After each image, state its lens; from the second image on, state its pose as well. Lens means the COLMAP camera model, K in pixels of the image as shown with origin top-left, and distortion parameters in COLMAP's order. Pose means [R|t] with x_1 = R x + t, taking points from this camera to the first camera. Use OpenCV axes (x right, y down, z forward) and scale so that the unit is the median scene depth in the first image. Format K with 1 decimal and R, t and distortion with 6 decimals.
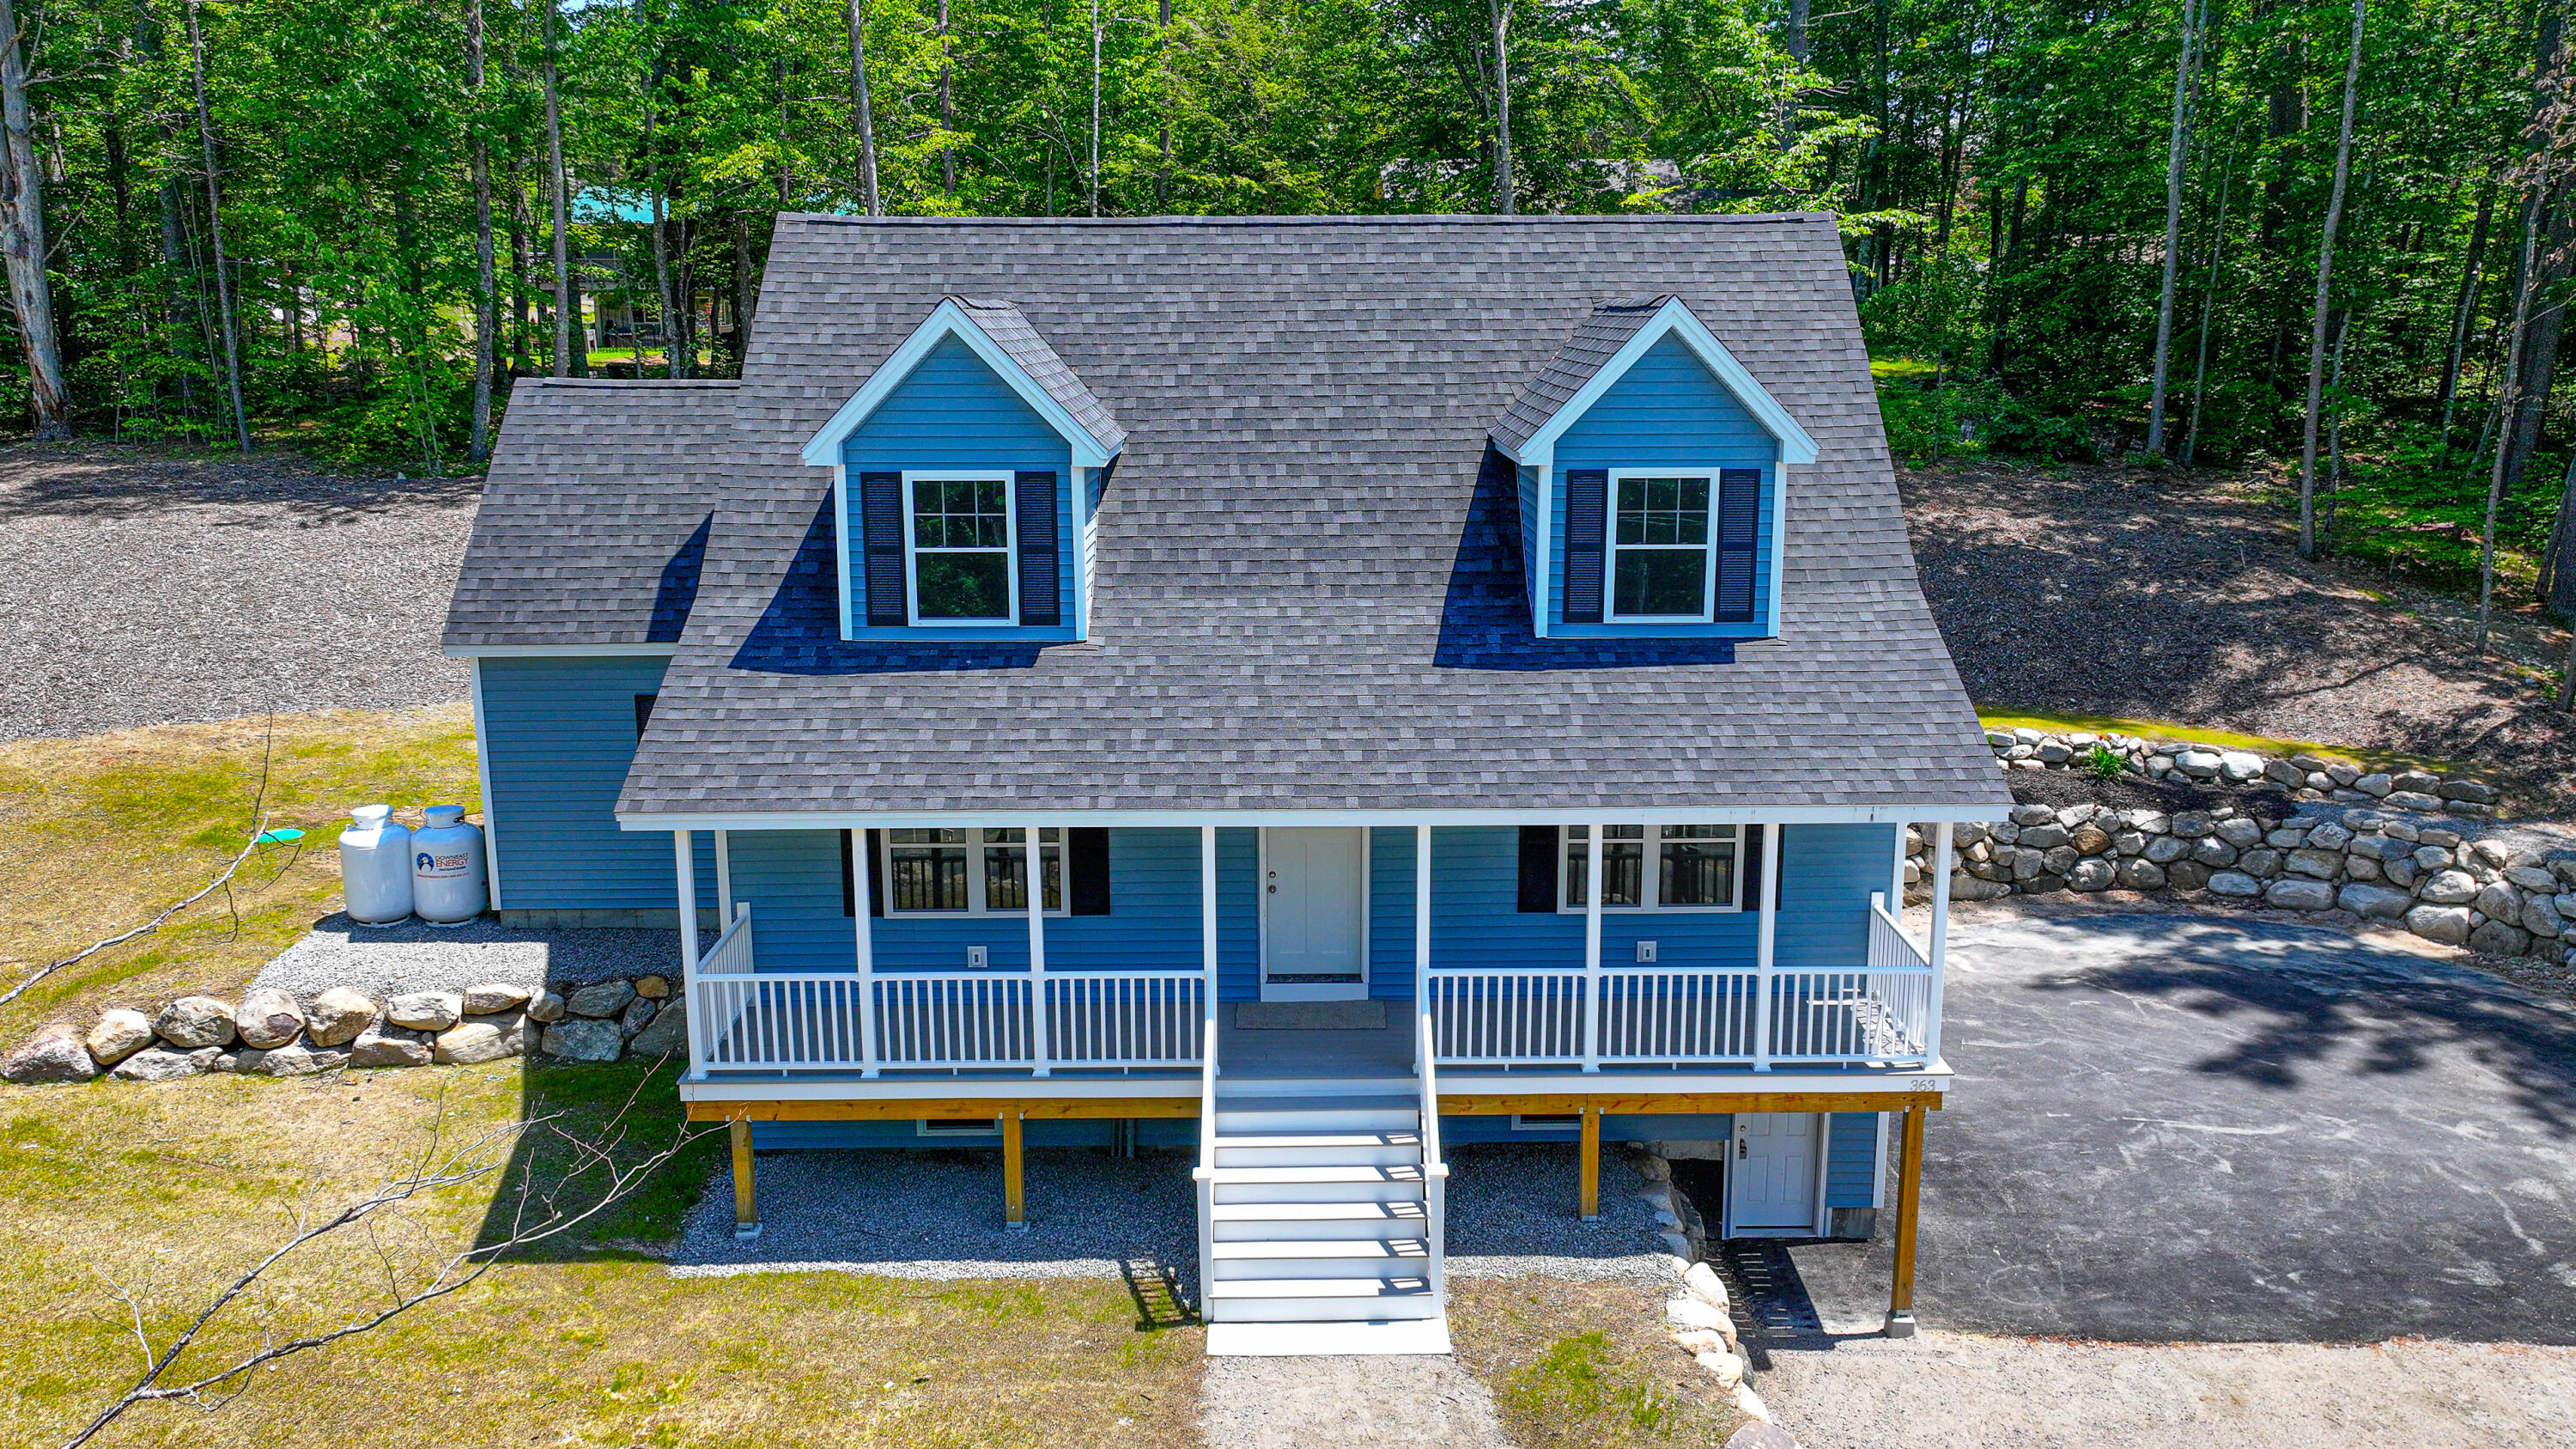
lens RADIAL K [[1874.1, 0, 1296.3], [0, 1874.1, 727.9], [0, 0, 1]] dist [-0.001339, 0.005682]
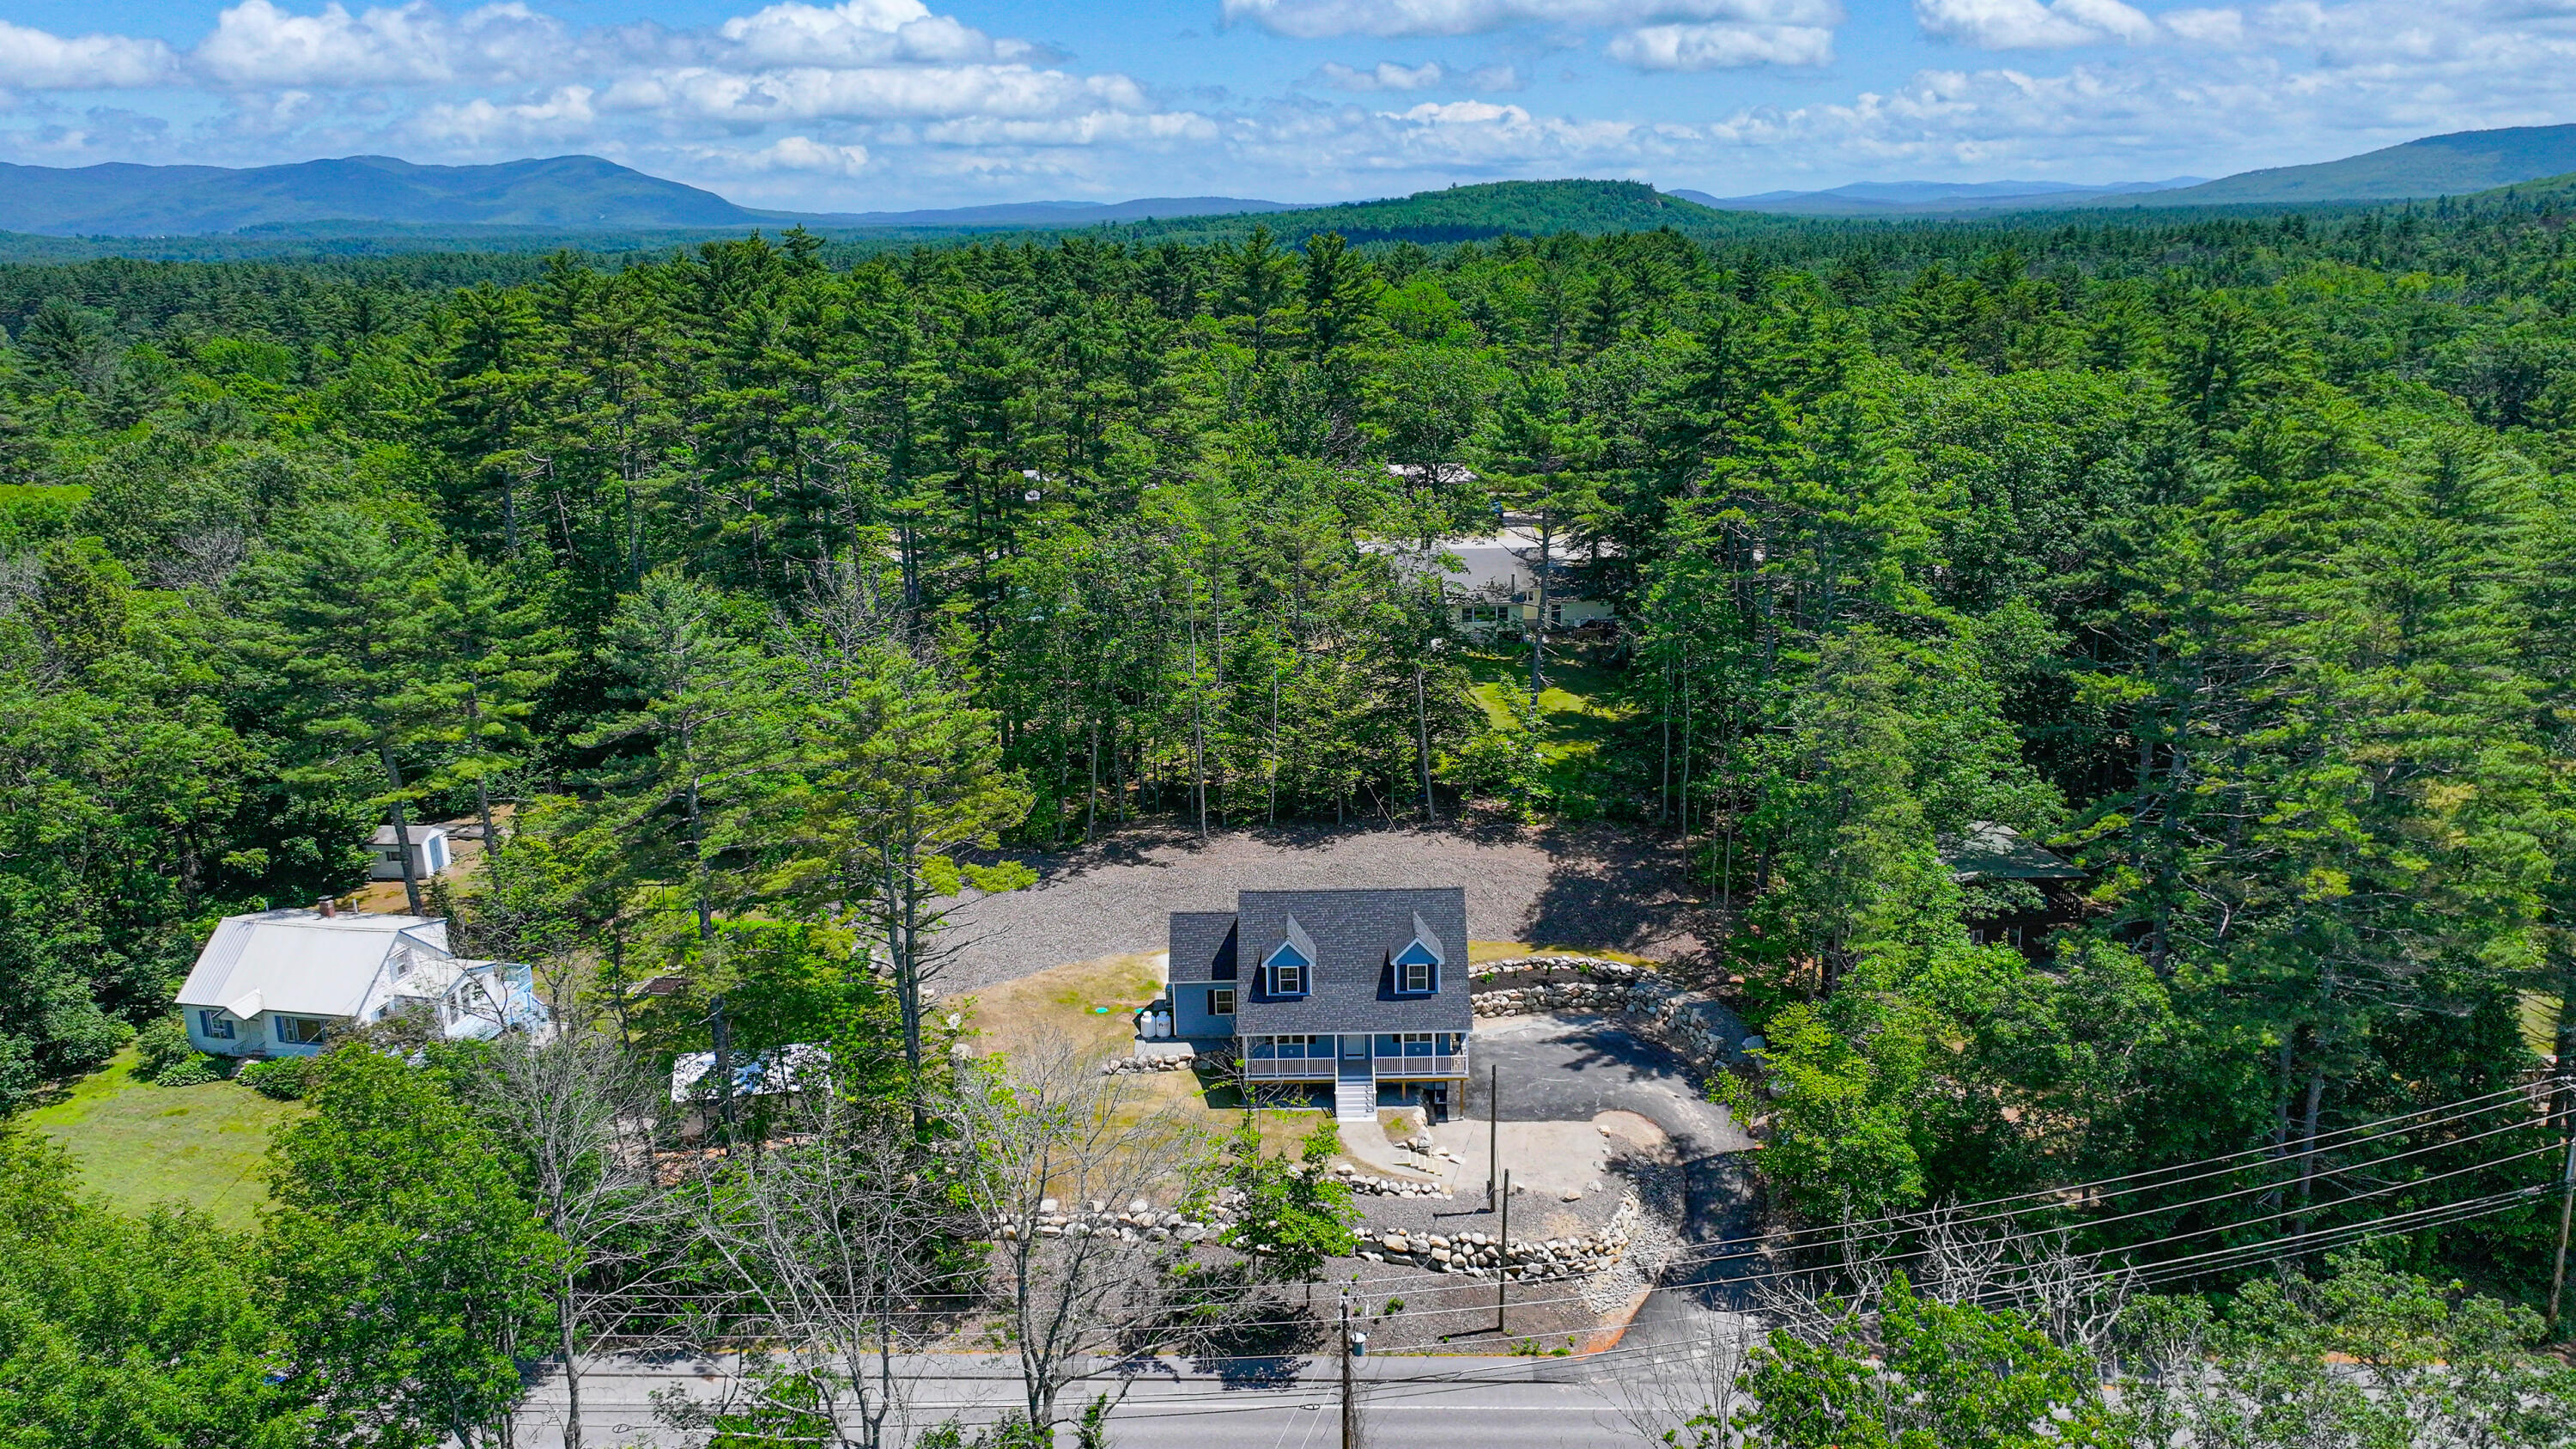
lens RADIAL K [[1858.7, 0, 1294.2], [0, 1858.7, 722.8], [0, 0, 1]] dist [0.000319, -0.003279]
pose [[0.999600, -0.011265, -0.025929, -0.014500], [0.012517, 0.998739, 0.048609, -1.090955], [0.025349, -0.048914, 0.998481, -4.315116]]
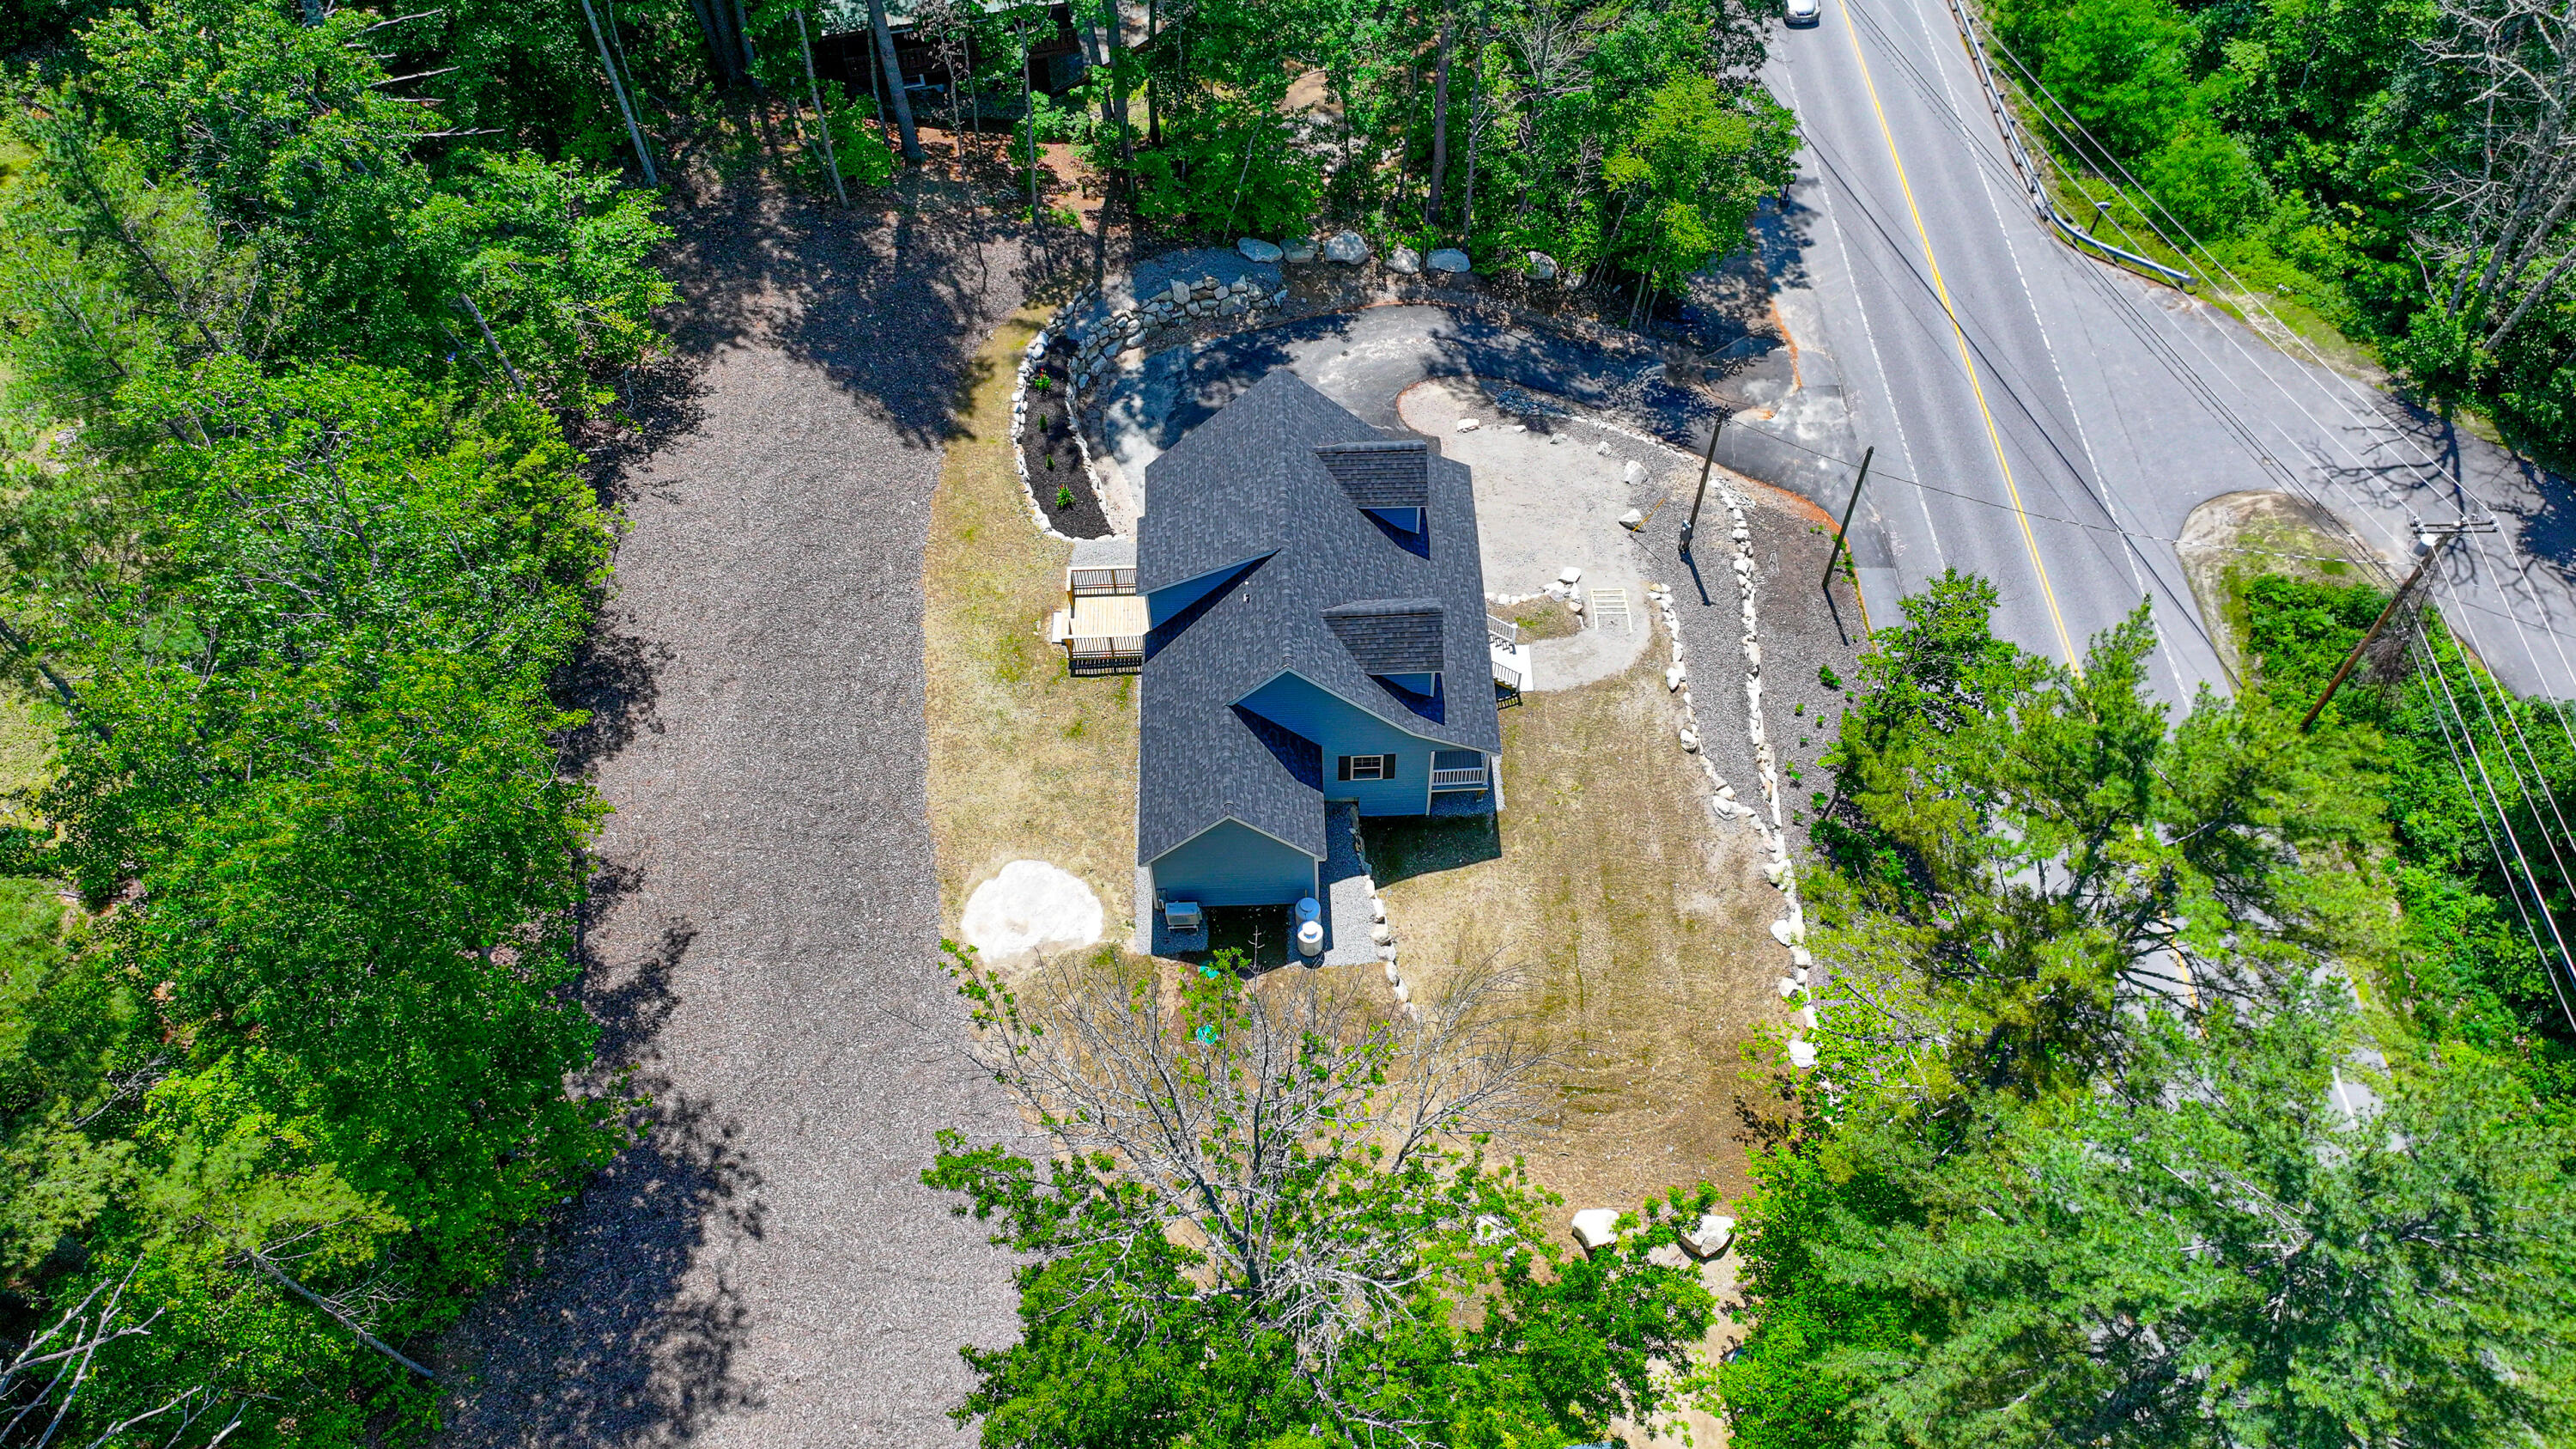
lens RADIAL K [[1874.1, 0, 1296.3], [0, 1874.1, 727.9], [0, 0, 1]] dist [-0.001339, 0.005682]
pose [[-0.015690, -0.834615, 0.550610, -2.098116], [0.237376, 0.531825, 0.812905, -2.748147], [-0.971291, 0.143456, 0.189773, 0.603614]]
